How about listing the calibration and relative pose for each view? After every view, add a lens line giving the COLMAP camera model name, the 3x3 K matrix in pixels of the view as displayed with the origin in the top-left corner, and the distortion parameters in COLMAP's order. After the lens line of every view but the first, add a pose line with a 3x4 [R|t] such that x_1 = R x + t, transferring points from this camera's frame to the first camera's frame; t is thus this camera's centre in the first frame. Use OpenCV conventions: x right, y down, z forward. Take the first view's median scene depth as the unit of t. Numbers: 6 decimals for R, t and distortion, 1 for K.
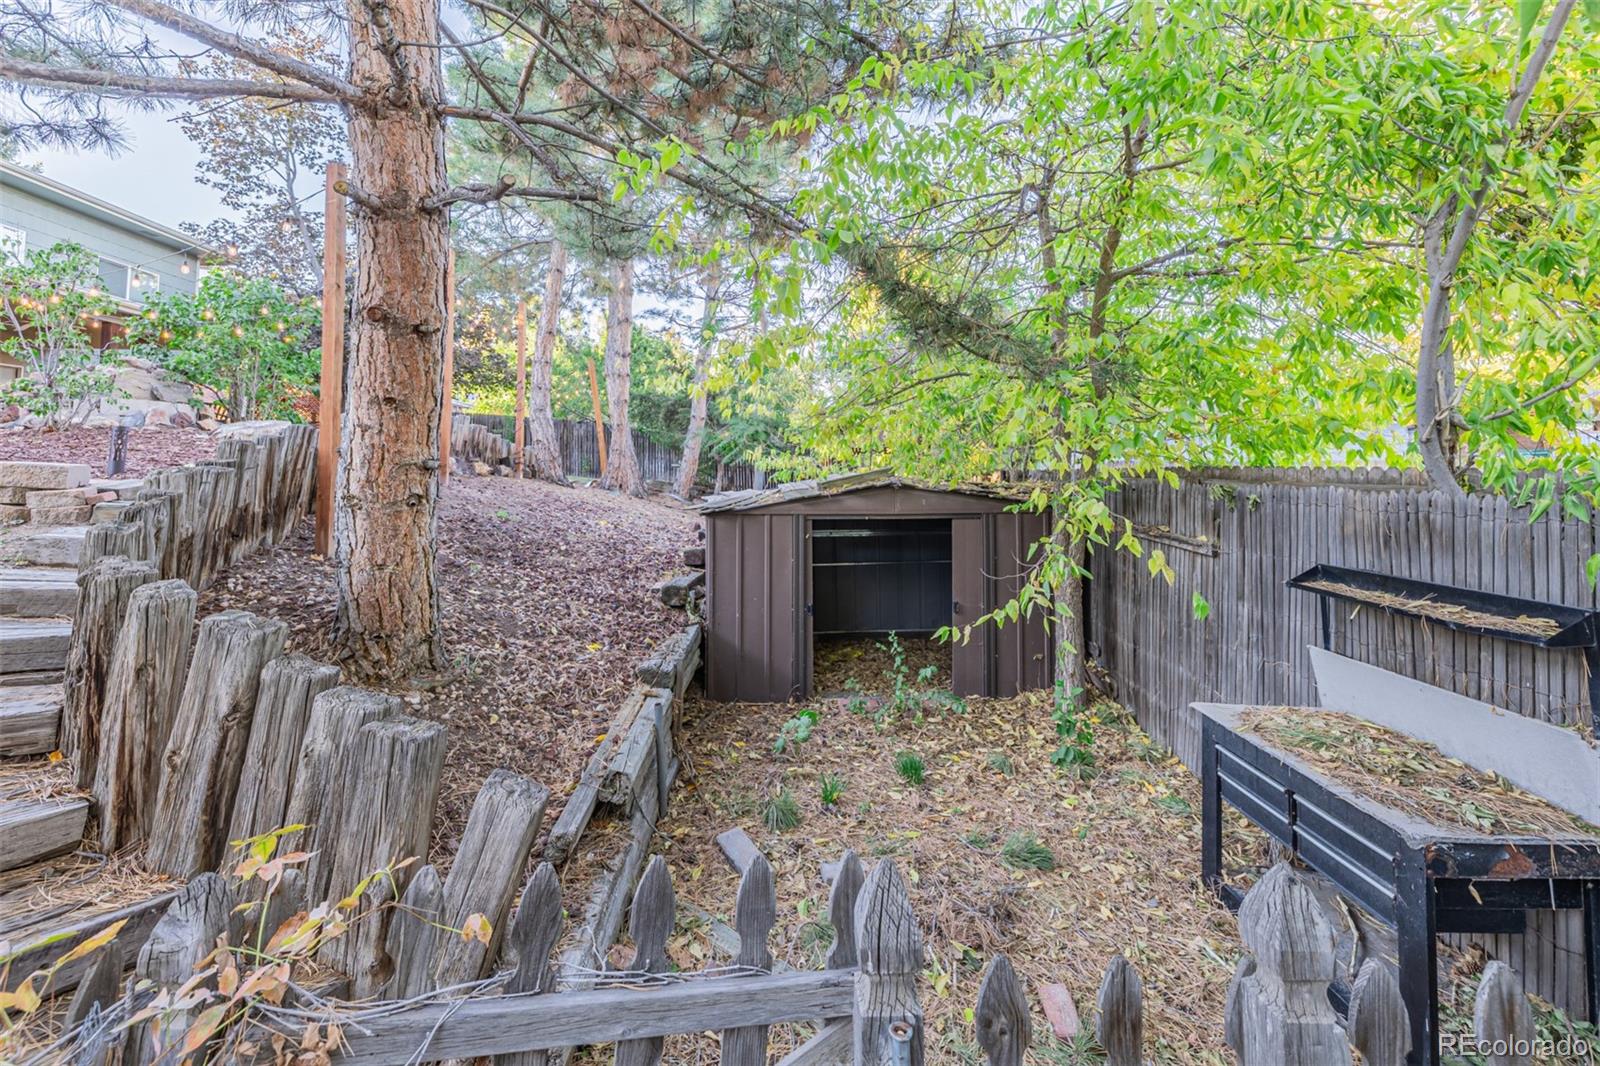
lens RADIAL K [[686.1, 0, 827.2], [0, 686.1, 470.2], [0, 0, 1]] dist [0.001614, -0.000706]
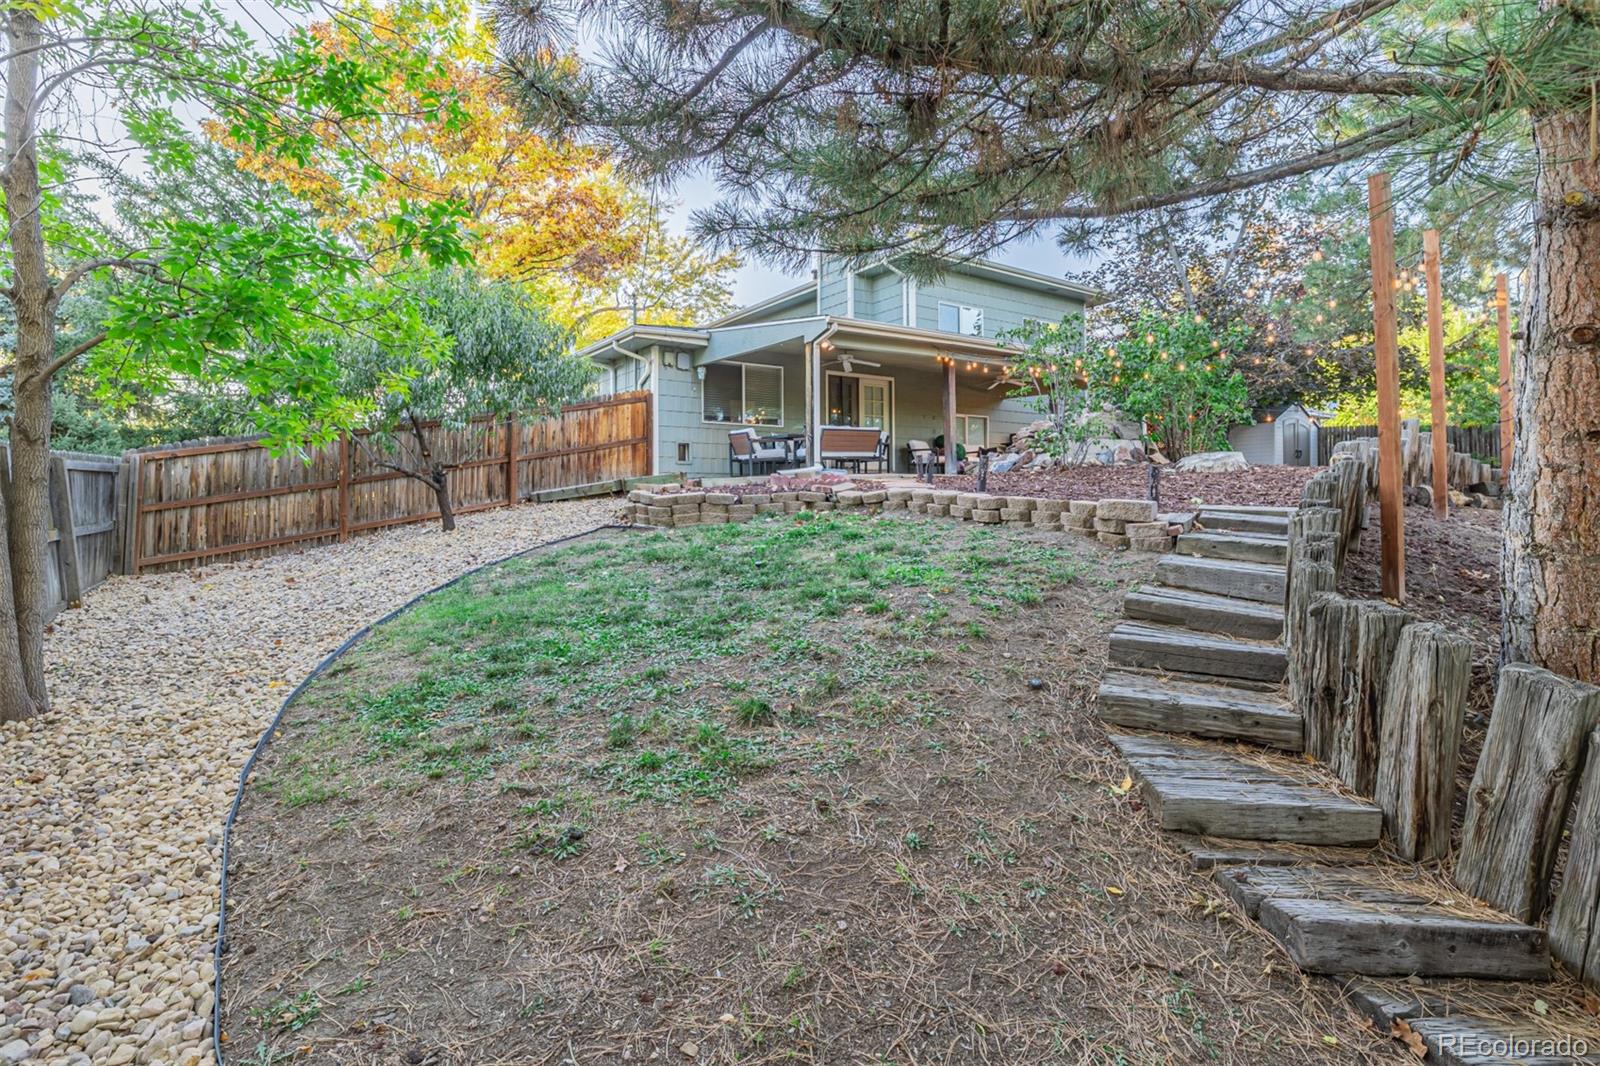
lens RADIAL K [[802.4, 0, 798.8], [0, 802.4, 520.9], [0, 0, 1]] dist [-0.004044, -0.000357]
pose [[0.531564, 0.024460, -0.846665, -0.324911], [0.008036, 0.999392, 0.033918, -0.036620], [0.846980, -0.024834, 0.531044, -0.364432]]
